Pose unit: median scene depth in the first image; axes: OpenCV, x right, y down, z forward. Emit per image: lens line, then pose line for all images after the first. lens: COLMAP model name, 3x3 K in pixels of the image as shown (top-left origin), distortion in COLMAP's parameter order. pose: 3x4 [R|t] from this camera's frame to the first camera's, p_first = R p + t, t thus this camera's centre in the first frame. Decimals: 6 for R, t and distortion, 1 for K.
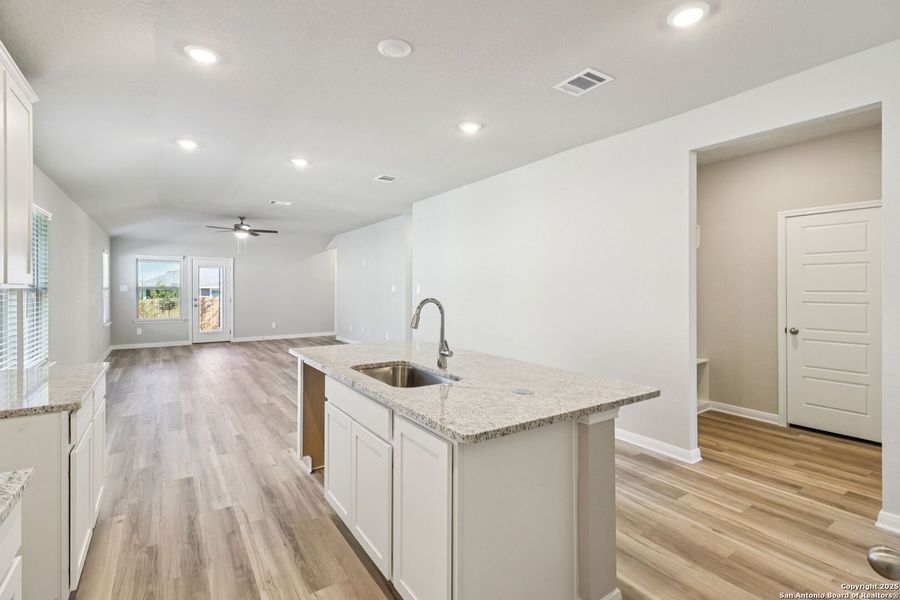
lens RADIAL K [[420.0, 0, 453.9], [0, 420.0, 288.4], [0, 0, 1]] dist [0.002355, -0.001146]
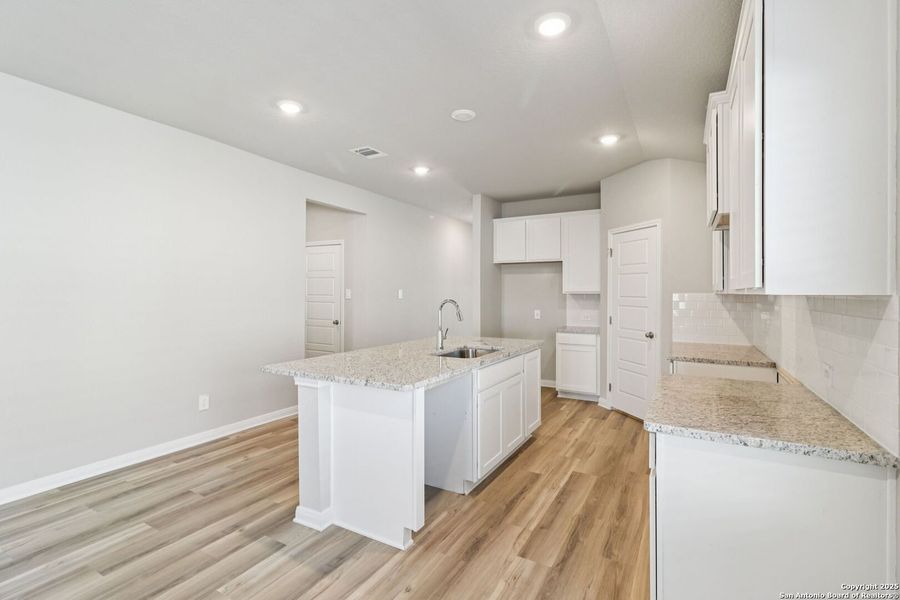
lens RADIAL K [[420.0, 0, 443.0], [0, 420.0, 289.6], [0, 0, 1]] dist [0.002355, -0.001146]
pose [[-0.423670, 0.004004, 0.905808, -1.052813], [-0.002458, 0.999981, -0.005569, -0.002274], [-0.905813, -0.004586, -0.423652, 1.284119]]
